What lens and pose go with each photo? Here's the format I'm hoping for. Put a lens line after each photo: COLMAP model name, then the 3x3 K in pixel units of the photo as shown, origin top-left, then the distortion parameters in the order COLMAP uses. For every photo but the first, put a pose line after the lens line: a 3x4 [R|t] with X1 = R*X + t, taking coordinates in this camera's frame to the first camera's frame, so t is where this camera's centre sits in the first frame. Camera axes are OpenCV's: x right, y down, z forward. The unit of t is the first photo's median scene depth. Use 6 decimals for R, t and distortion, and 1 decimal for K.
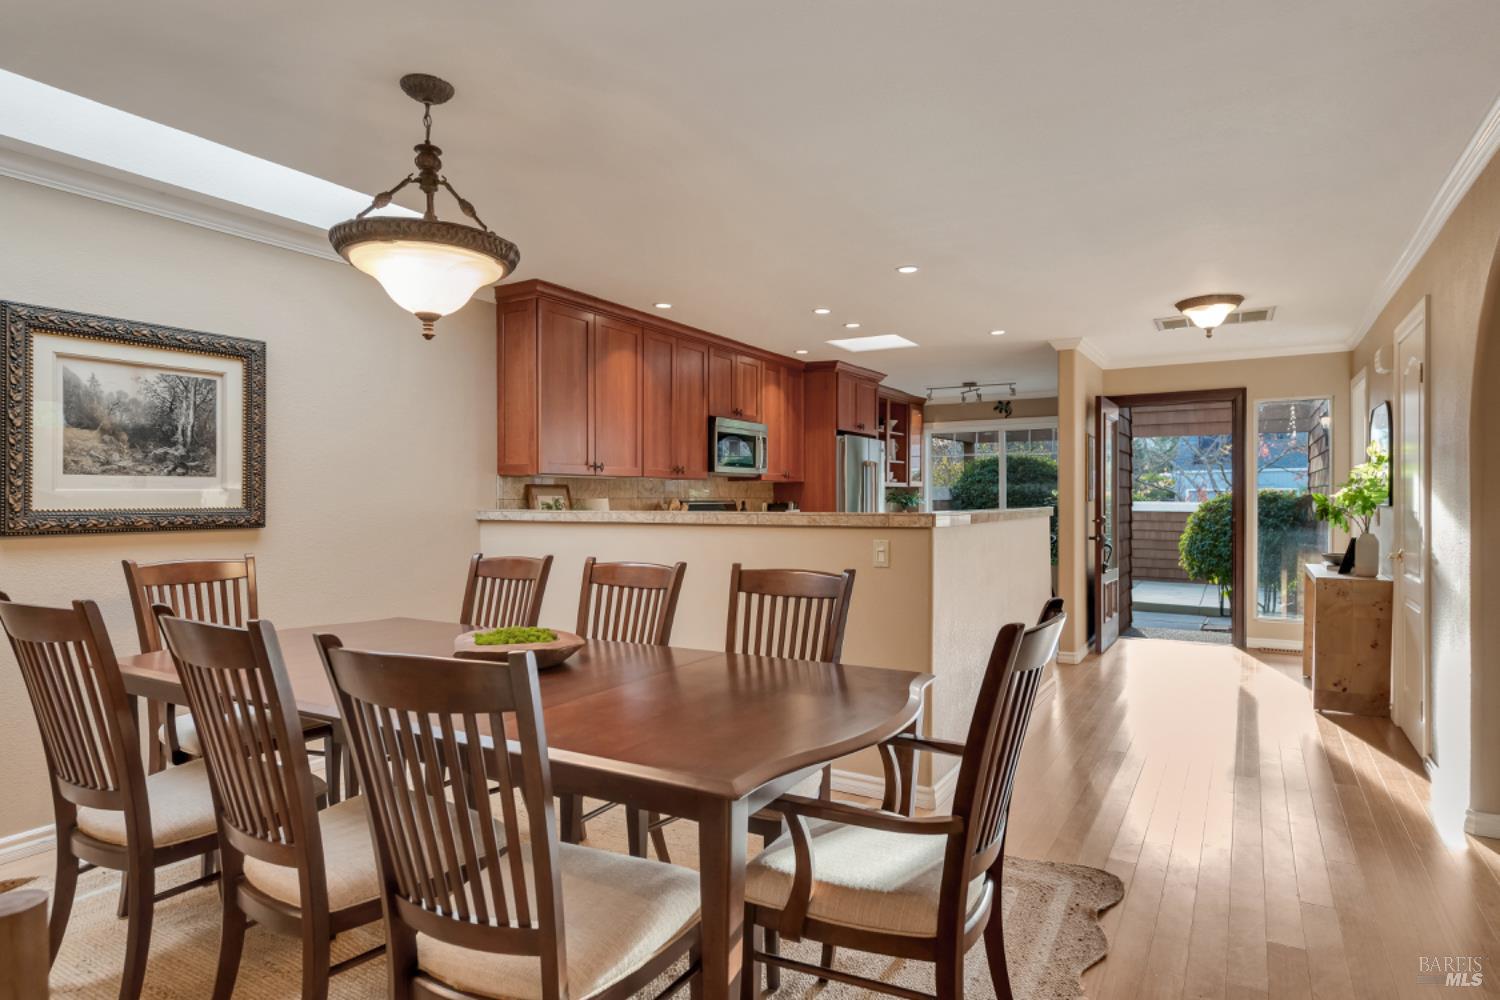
lens RADIAL K [[832.9, 0, 745.0], [0, 832.9, 507.9], [0, 0, 1]] dist [0.002973, 0.000030]
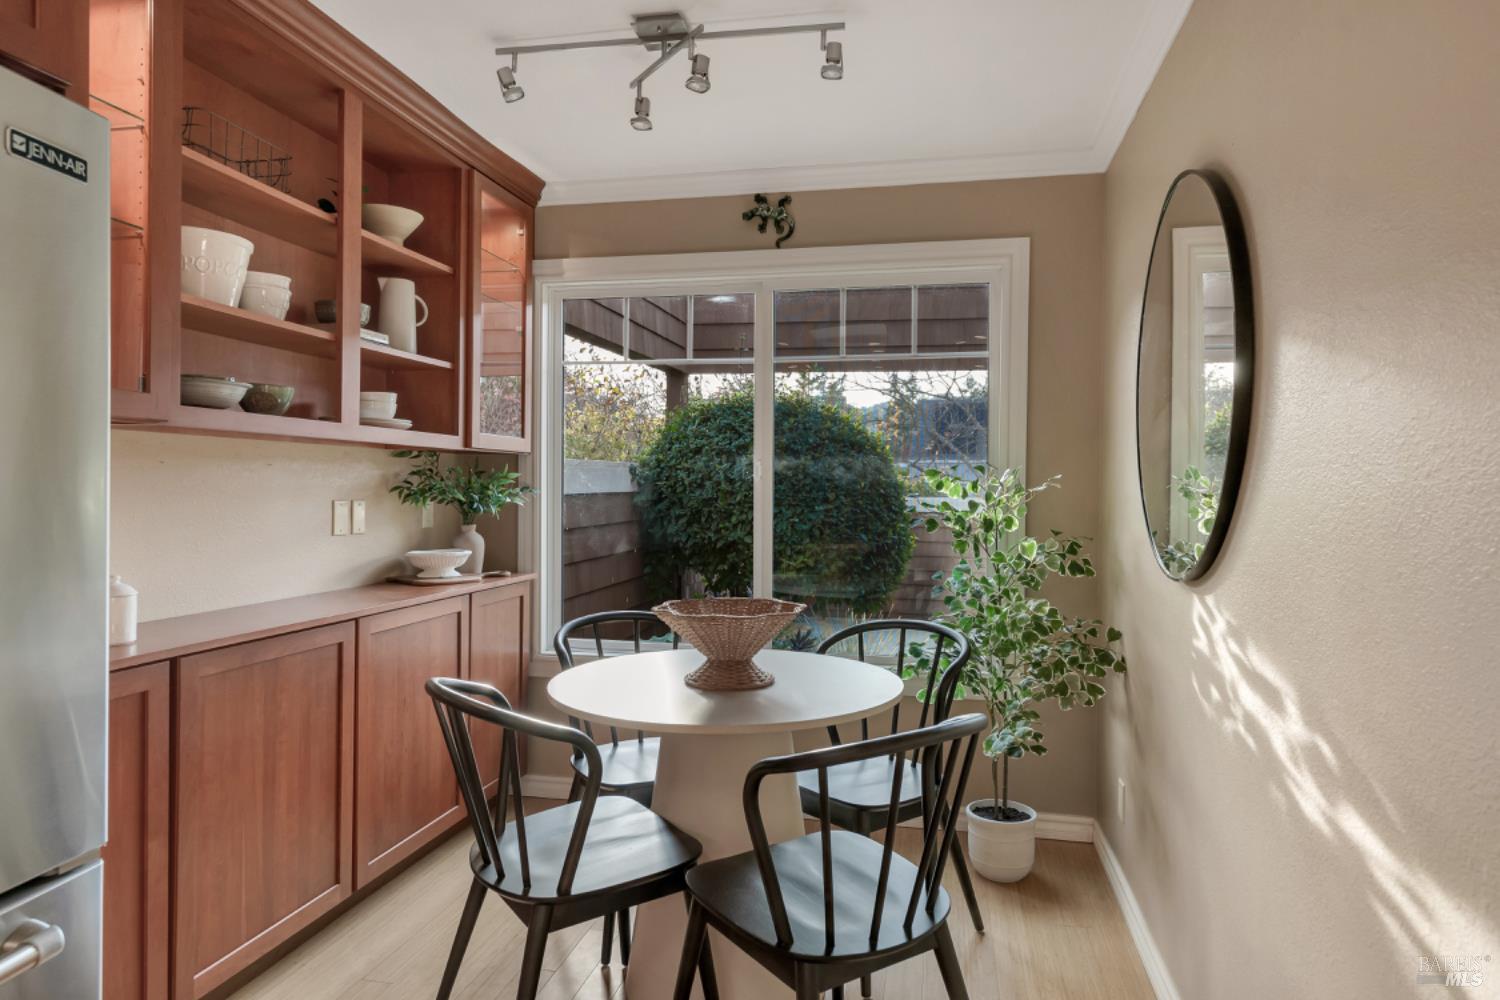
lens RADIAL K [[876.7, 0, 752.2], [0, 876.7, 493.4], [0, 0, 1]] dist [0.001742, -0.000874]
pose [[0.943525, 0.009579, 0.331162, 0.371356], [-0.008371, 0.999952, -0.005075, -0.017875], [-0.331195, 0.002016, 0.943560, 1.322370]]
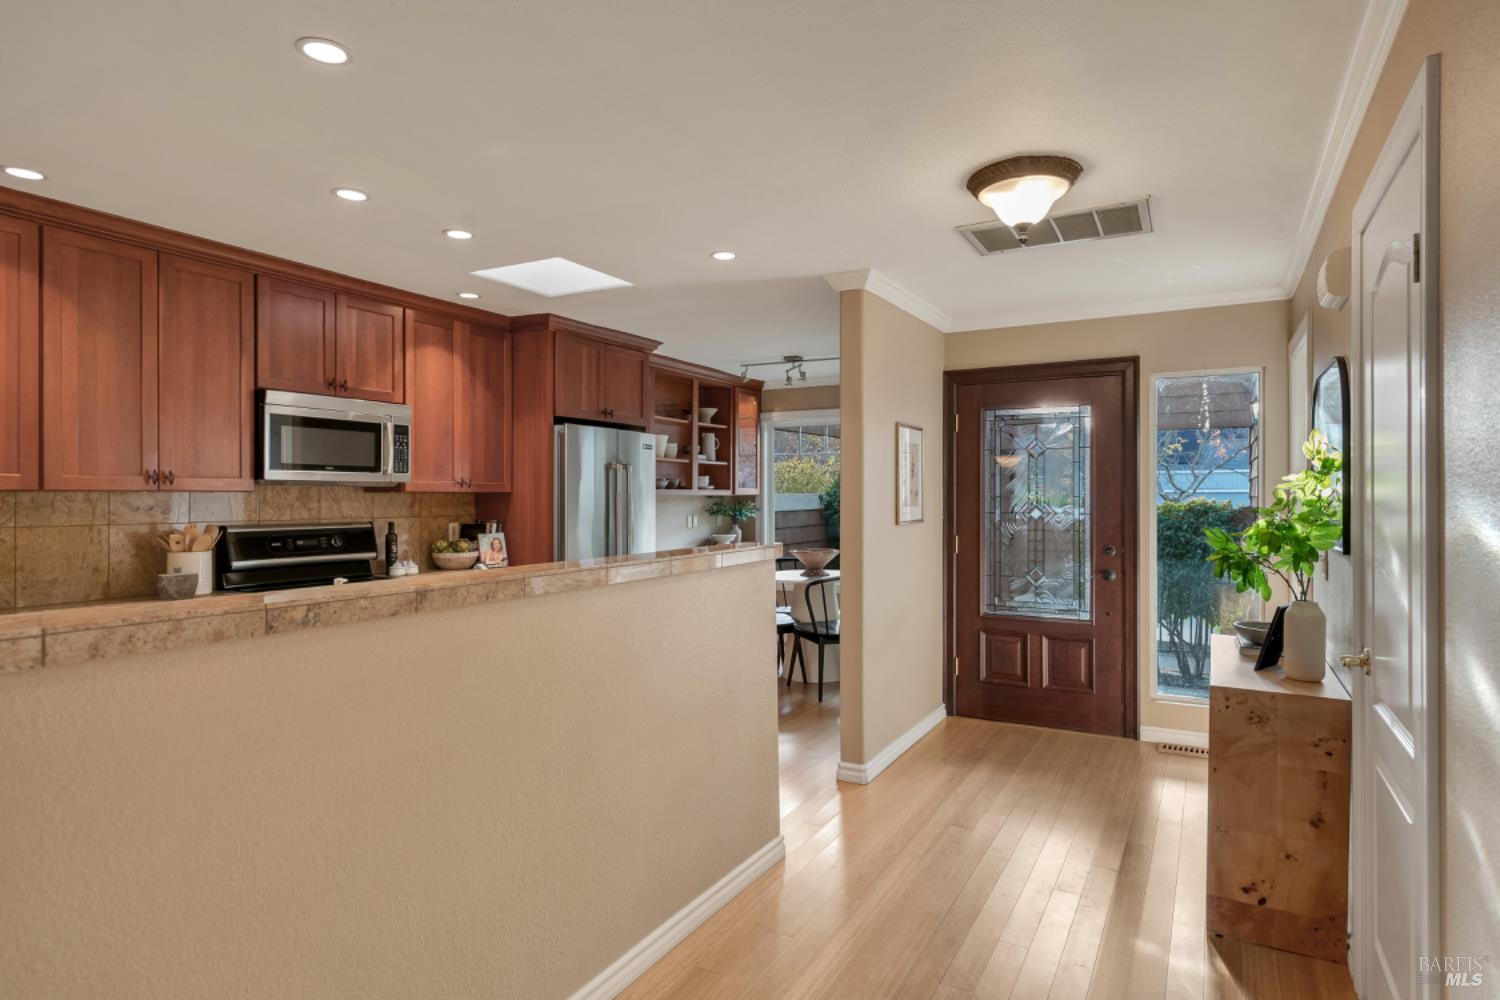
lens RADIAL K [[823.1, 0, 750.0], [0, 823.1, 500.0], [0, 0, 1]] dist [0.004876, 0.000692]
pose [[0.999578, 0.002379, 0.028951, 0.372244], [-0.002165, 0.999970, -0.007413, -0.030640], [-0.028968, 0.007347, 0.999553, 0.476825]]
